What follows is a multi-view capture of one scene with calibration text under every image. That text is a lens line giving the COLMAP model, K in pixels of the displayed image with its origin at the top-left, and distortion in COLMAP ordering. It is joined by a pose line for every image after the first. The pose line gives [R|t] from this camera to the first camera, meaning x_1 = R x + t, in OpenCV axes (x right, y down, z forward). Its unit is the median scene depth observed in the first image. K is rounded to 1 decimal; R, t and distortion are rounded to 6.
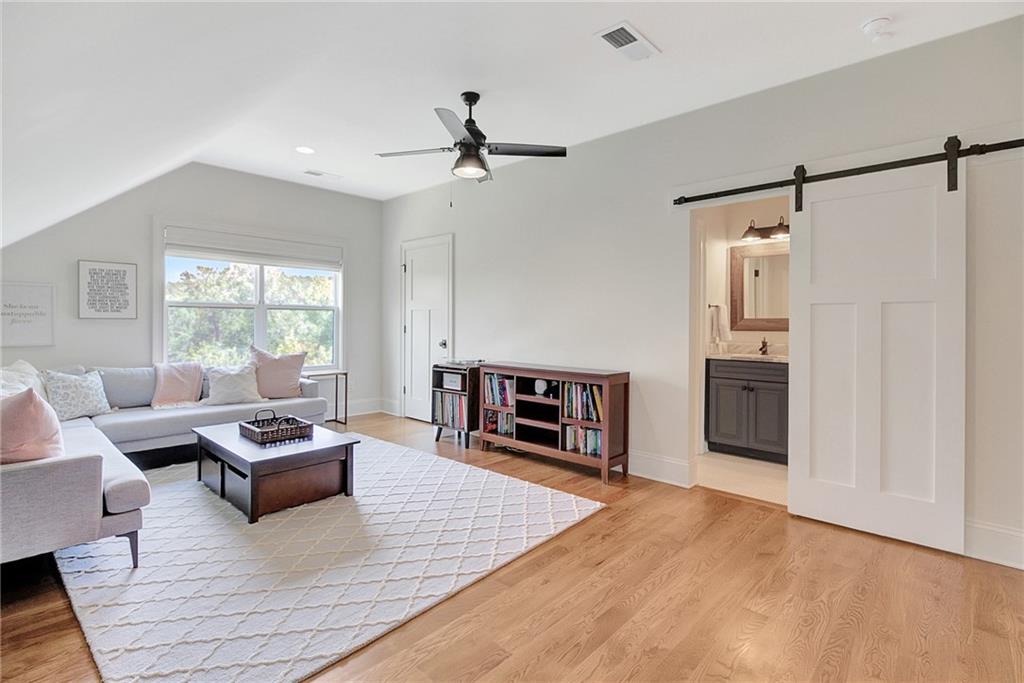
lens RADIAL K [[472.9, 0, 512.0], [0, 472.9, 334.0], [0, 0, 1]] dist [-0.009932, 0.000414]
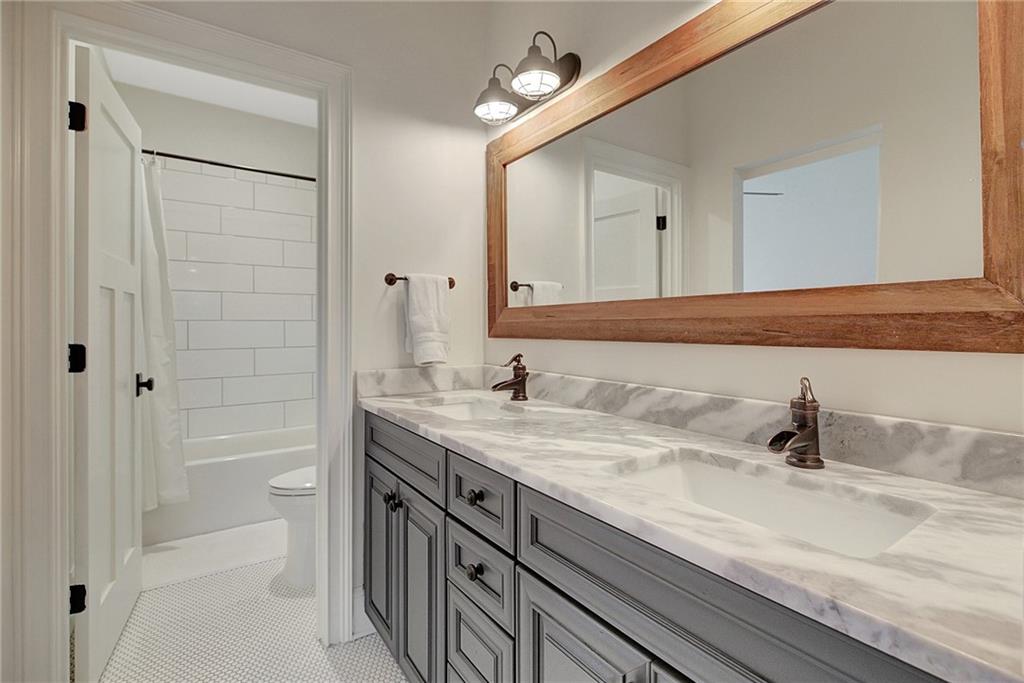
lens RADIAL K [[472.9, 0, 512.5], [0, 472.9, 336.3], [0, 0, 1]] dist [-0.009932, 0.000414]
pose [[0.979323, -0.000576, -0.202304, 0.577794], [-0.000390, 0.999989, -0.004735, -0.005767], [0.202304, 0.004716, 0.979311, 0.583522]]
